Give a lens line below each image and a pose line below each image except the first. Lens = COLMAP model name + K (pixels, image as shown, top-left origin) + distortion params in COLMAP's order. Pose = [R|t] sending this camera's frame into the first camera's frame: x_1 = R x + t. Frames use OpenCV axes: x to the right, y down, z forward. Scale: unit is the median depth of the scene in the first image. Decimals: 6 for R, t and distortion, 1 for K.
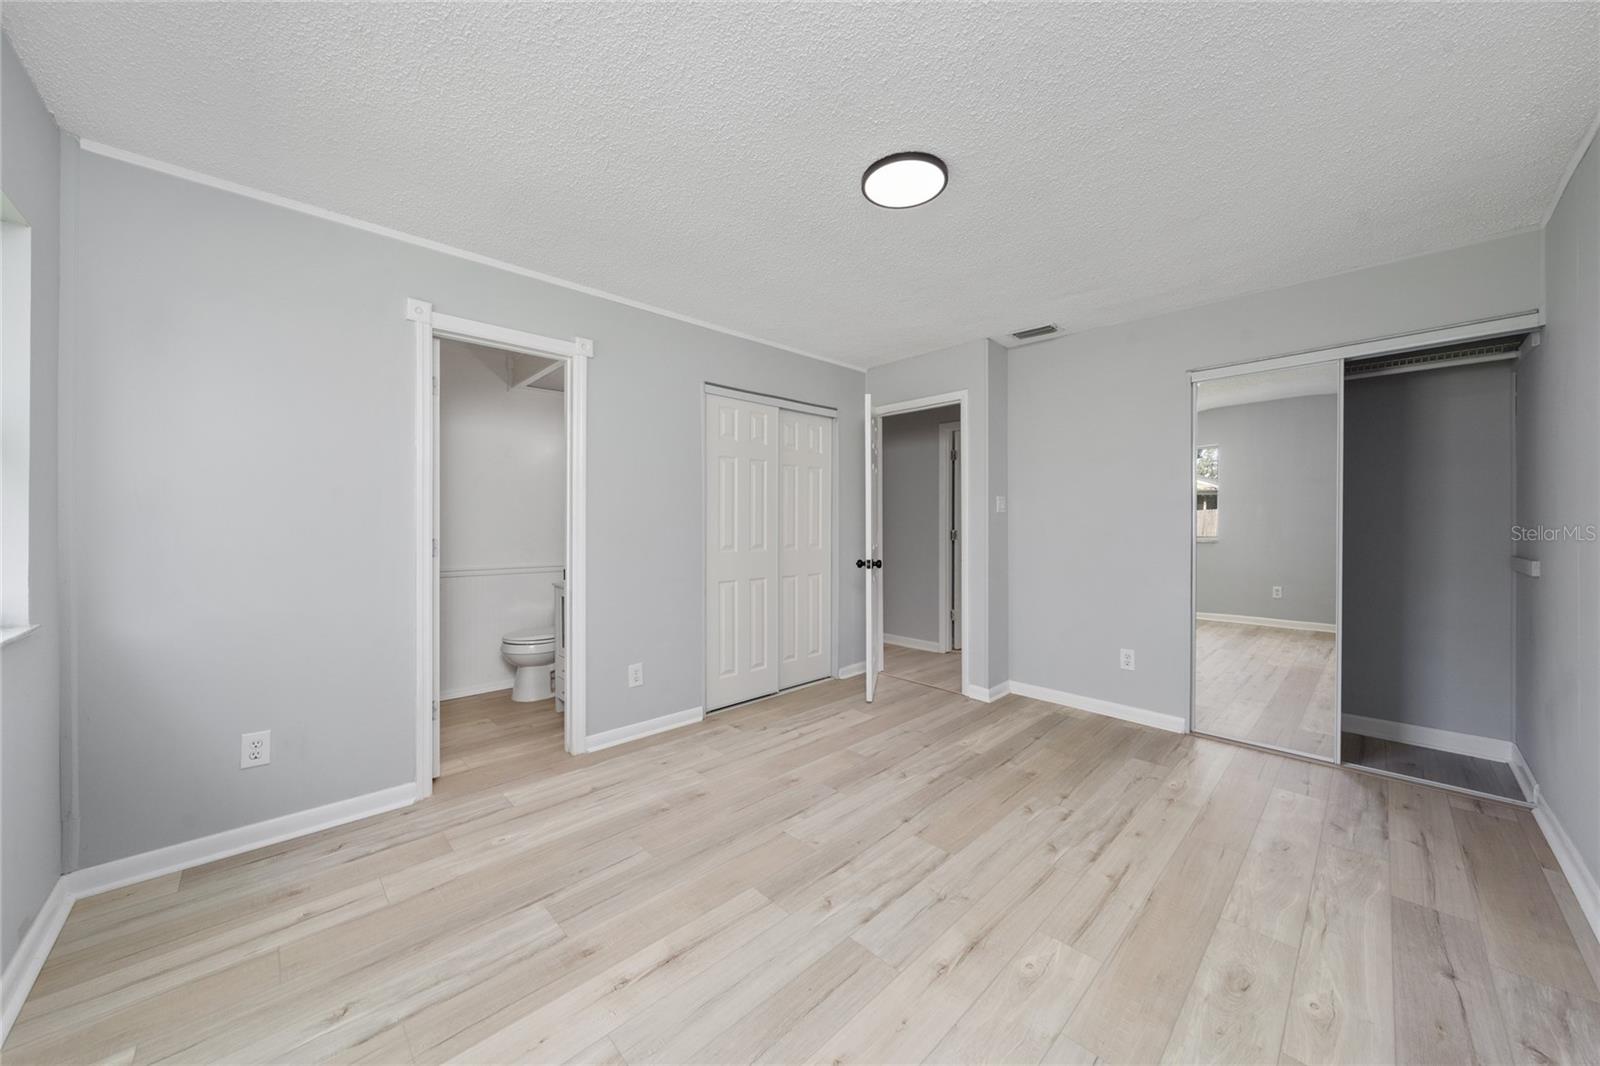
lens RADIAL K [[557.8, 0, 800.0], [0, 557.8, 533.0], [0, 0, 1]] dist [-0.001075, -0.000110]
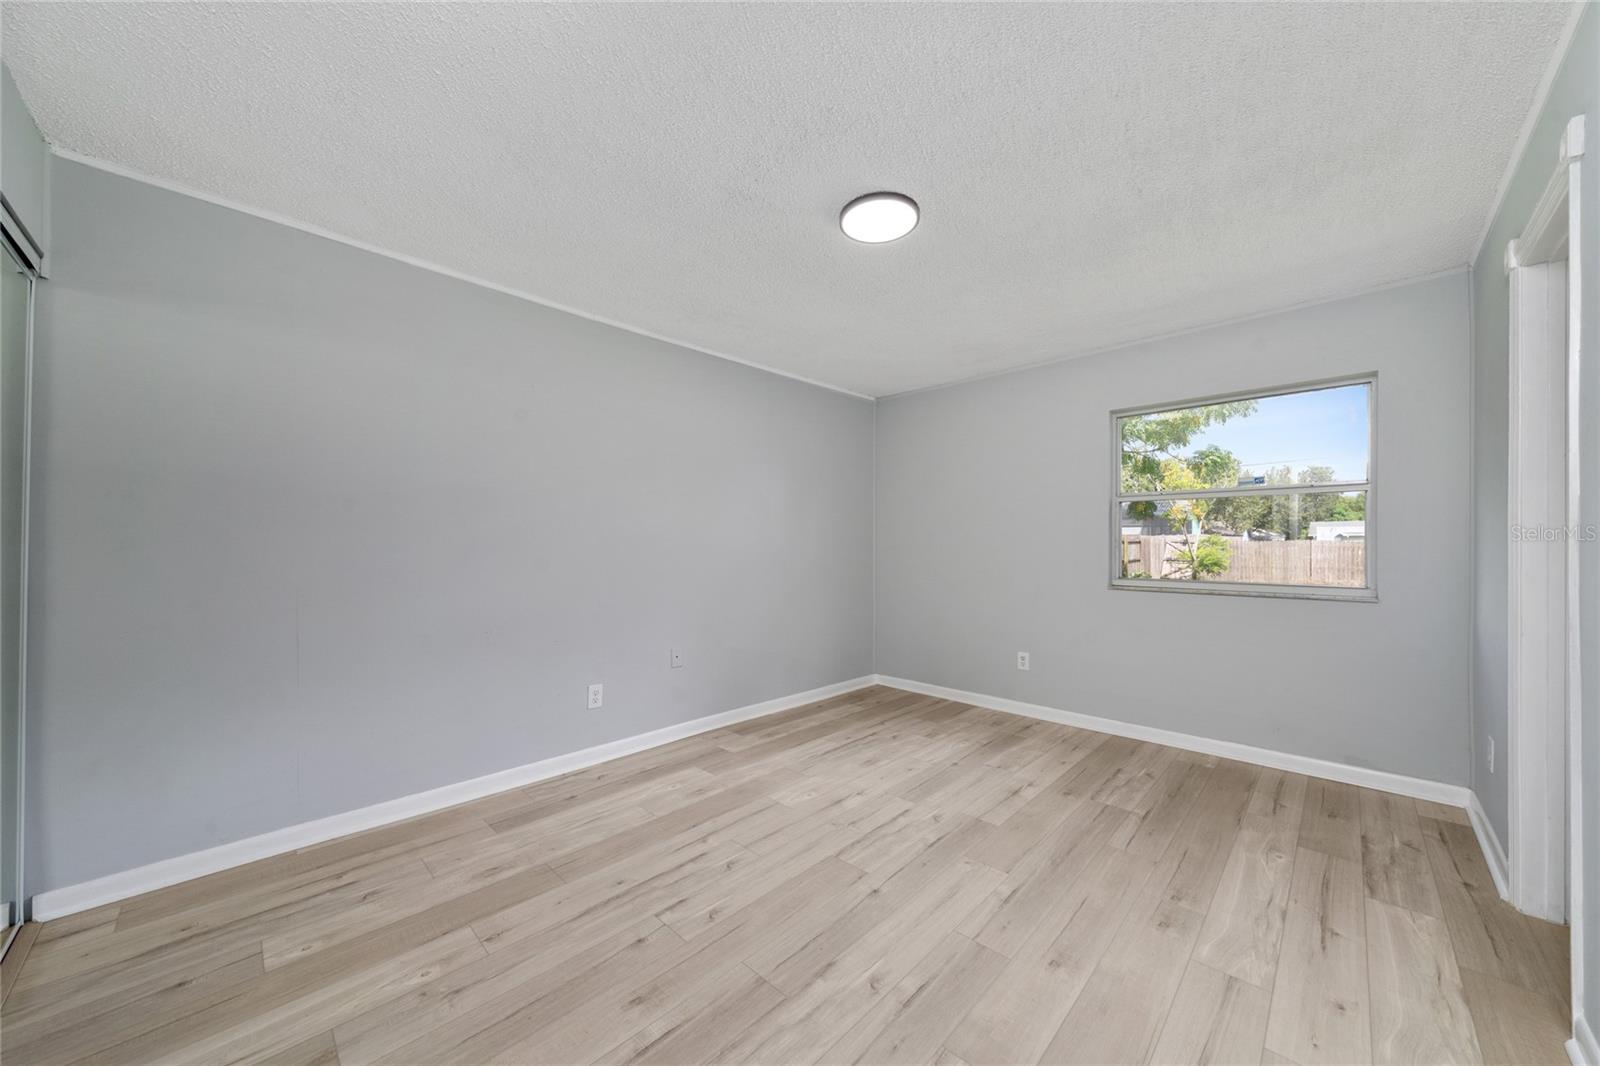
lens RADIAL K [[557.8, 0, 800.0], [0, 557.8, 533.0], [0, 0, 1]] dist [-0.001075, -0.000110]
pose [[-0.999772, -0.002416, -0.021236, 0.357052], [-0.002312, 0.999985, -0.004930, -0.024442], [0.021248, -0.004879, -0.999762, 2.037834]]
